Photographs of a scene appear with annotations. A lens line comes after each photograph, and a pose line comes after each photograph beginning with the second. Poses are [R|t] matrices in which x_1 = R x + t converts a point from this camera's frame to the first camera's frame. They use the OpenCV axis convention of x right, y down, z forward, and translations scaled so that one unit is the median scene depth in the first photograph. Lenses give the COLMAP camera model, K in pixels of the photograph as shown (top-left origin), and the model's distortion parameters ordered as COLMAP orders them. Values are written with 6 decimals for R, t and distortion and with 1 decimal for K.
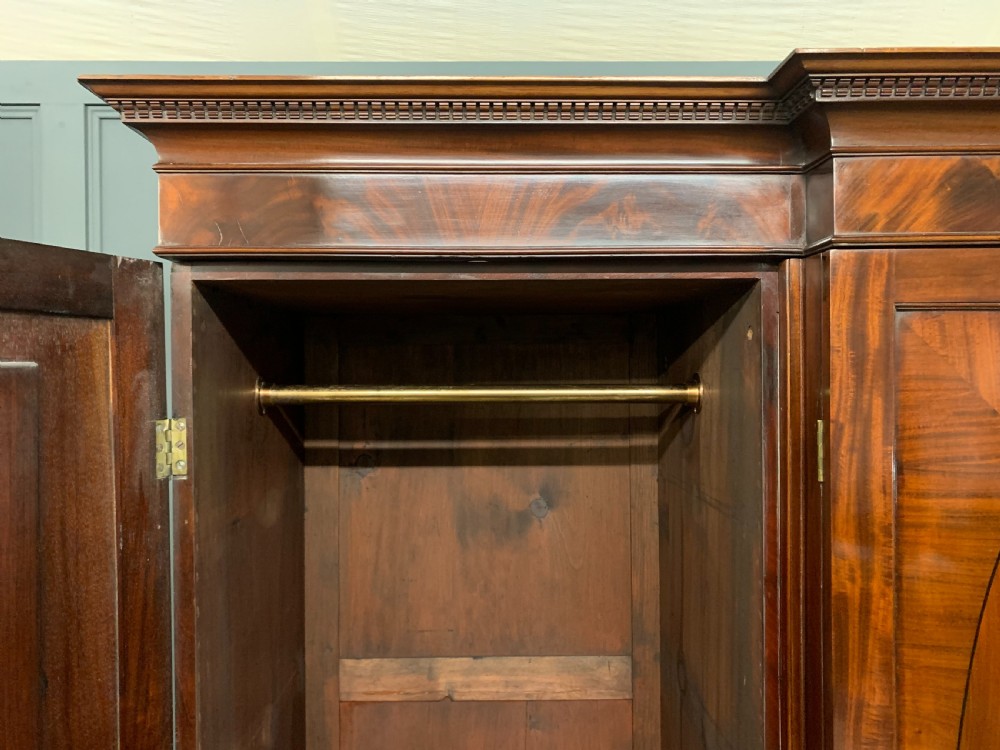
lens RADIAL K [[768.8, 0, 500.0], [0, 768.8, 375.0], [0, 0, 1]] dist [0.046782, -0.006908]
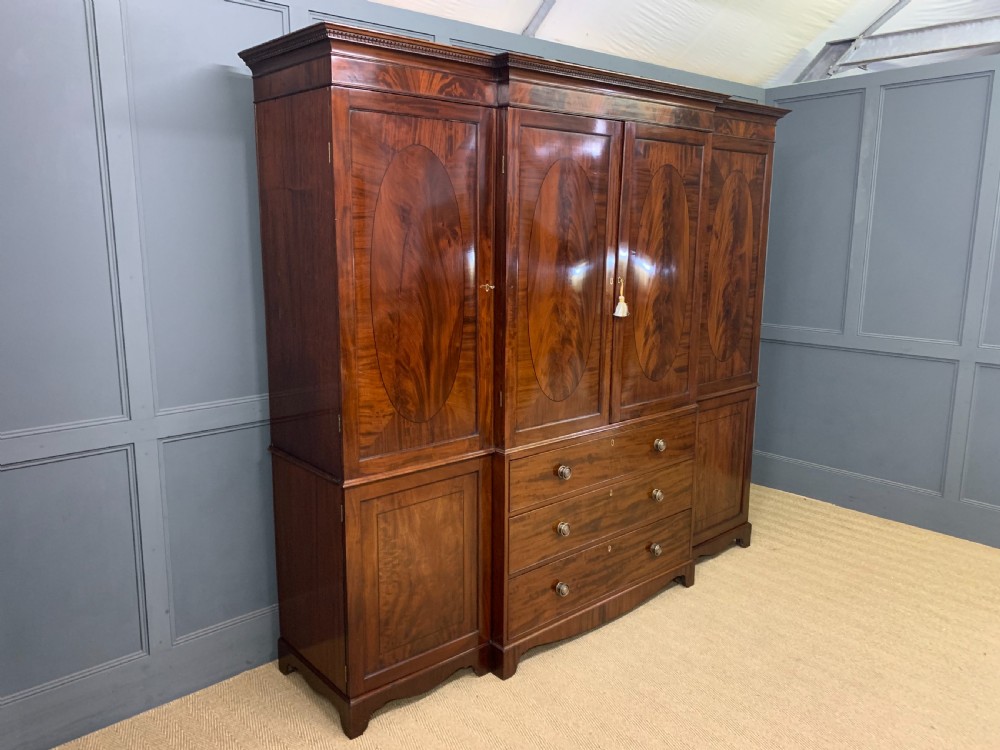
lens RADIAL K [[769.3, 0, 490.9], [0, 769.3, 363.2], [0, 0, 1]] dist [0.045889, -0.005493]
pose [[0.767190, -0.107630, 0.632326, -1.456229], [-0.004444, 0.984906, 0.173035, 0.279832], [-0.641405, -0.135561, 0.755131, -1.310185]]
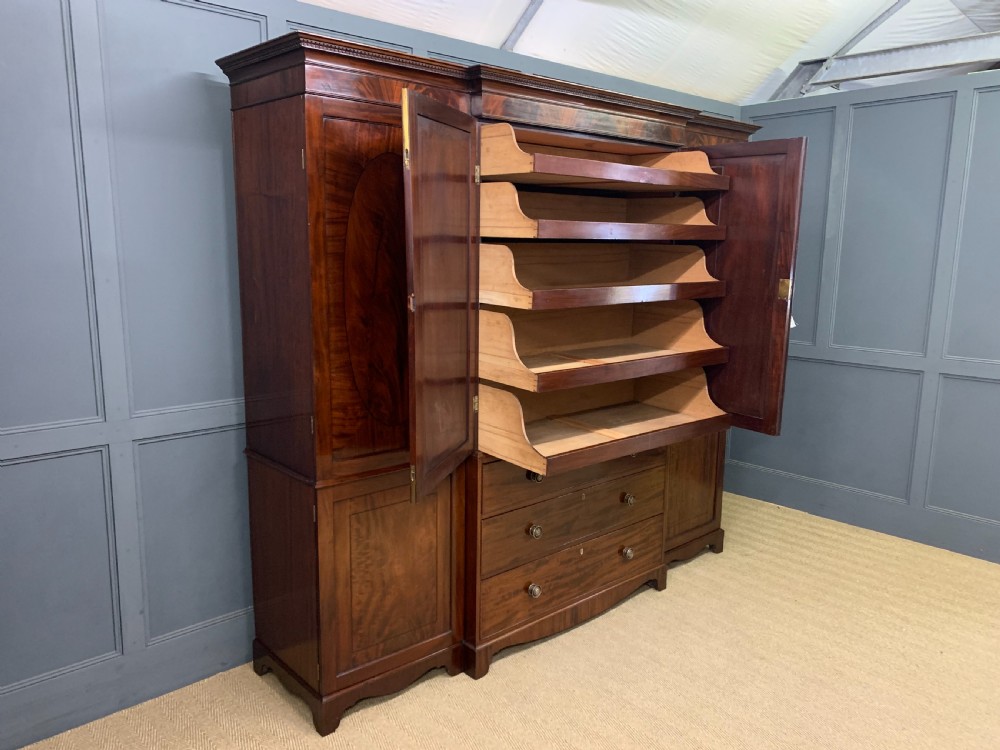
lens RADIAL K [[768.8, 0, 500.0], [0, 768.8, 375.0], [0, 0, 1]] dist [0.046782, -0.006908]
pose [[0.752623, -0.100669, 0.650711, -1.450113], [-0.013081, 0.985763, 0.167634, 0.307478], [-0.658322, -0.134677, 0.740590, -1.404215]]
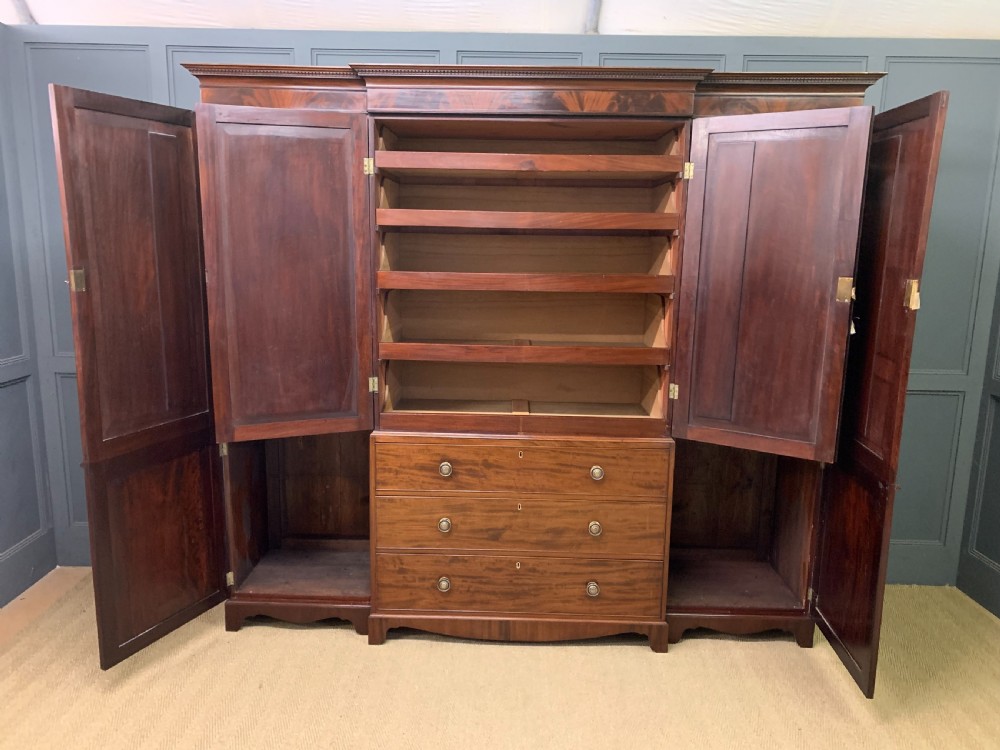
lens RADIAL K [[767.3, 0, 491.5], [0, 767.3, 376.7], [0, 0, 1]] dist [0.043609, -0.004768]
pose [[0.999191, 0.027408, -0.029437, 0.843388], [-0.021790, 0.984042, 0.176598, 0.320226], [0.033807, -0.175813, 0.983843, -2.180968]]
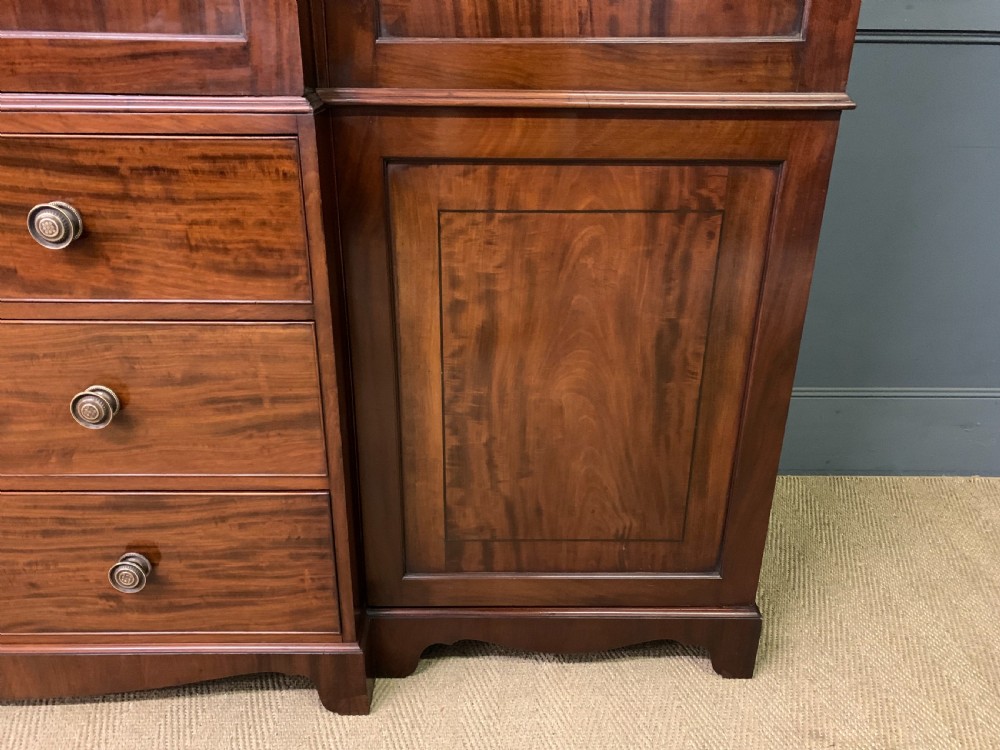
lens RADIAL K [[768.8, 0, 500.0], [0, 768.8, 375.0], [0, 0, 1]] dist [0.046782, -0.006908]
pose [[0.999907, 0.013388, 0.002429, 1.674083], [-0.013267, 0.919661, 0.392488, 1.006073], [0.003020, -0.392484, 0.919754, -0.182344]]
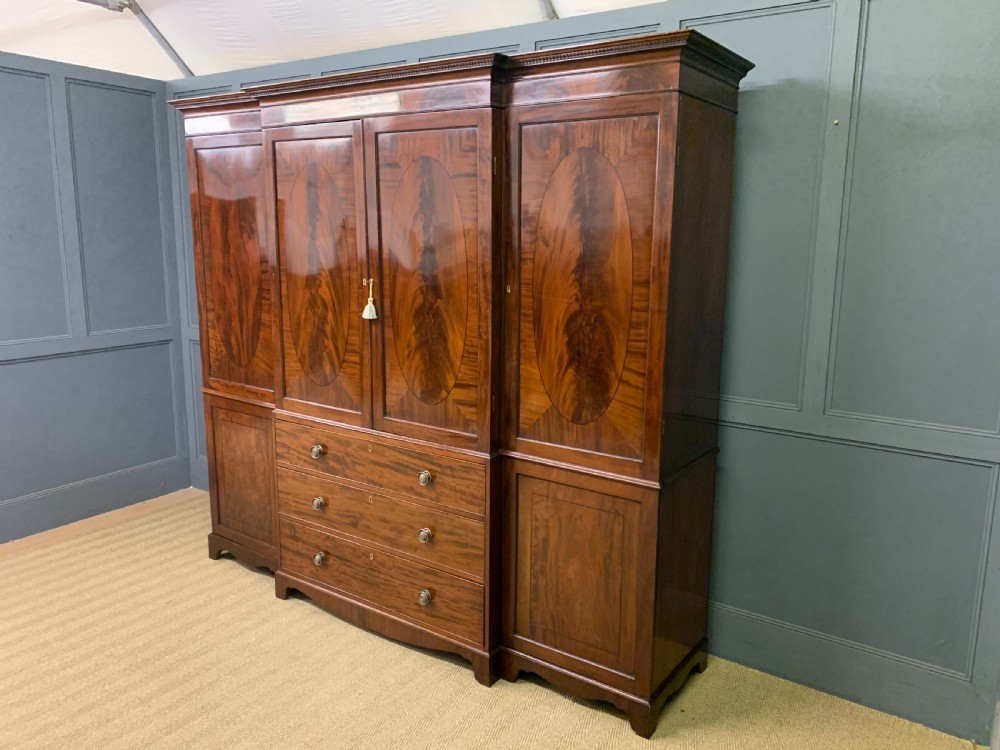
lens RADIAL K [[761.1, 0, 498.5], [0, 761.1, 367.3], [0, 0, 1]] dist [0.079851, -0.003898]
pose [[0.811871, 0.116868, -0.572020, 3.004475], [-0.016465, 0.983954, 0.177659, 0.272398], [0.583604, -0.134818, 0.800769, -1.400931]]
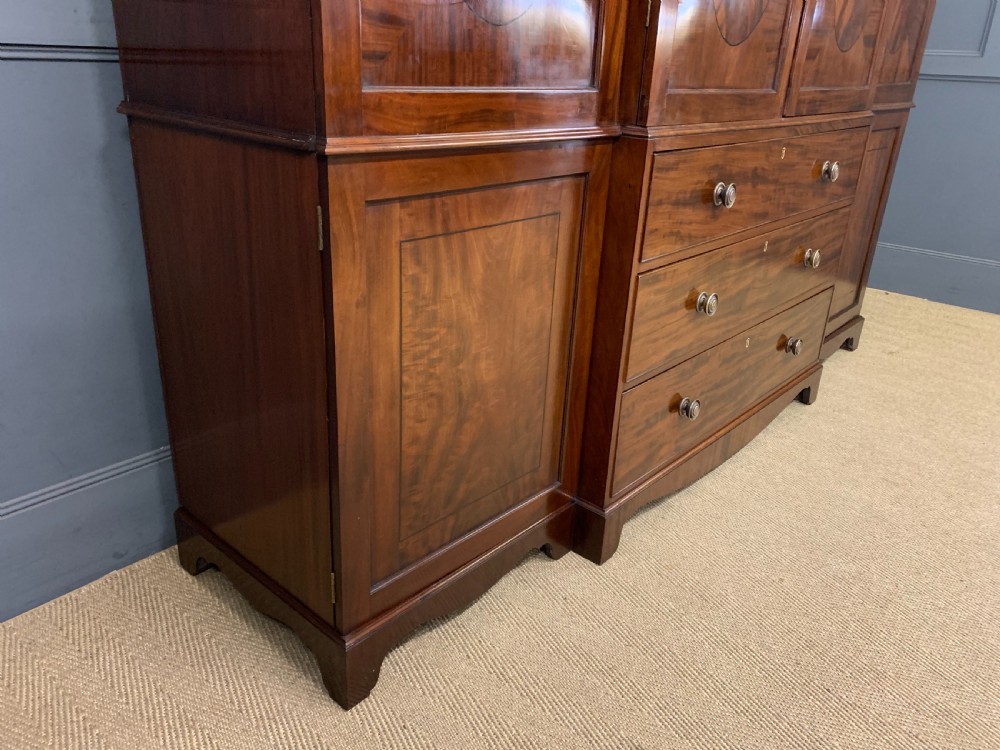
lens RADIAL K [[757.9, 0, 500.4], [0, 757.9, 356.1], [0, 0, 1]] dist [0.091743, -0.034075]
pose [[0.672755, -0.239233, 0.700120, -0.883004], [-0.045443, 0.931133, 0.361837, 0.964884], [-0.738468, -0.275243, 0.615553, -0.028421]]
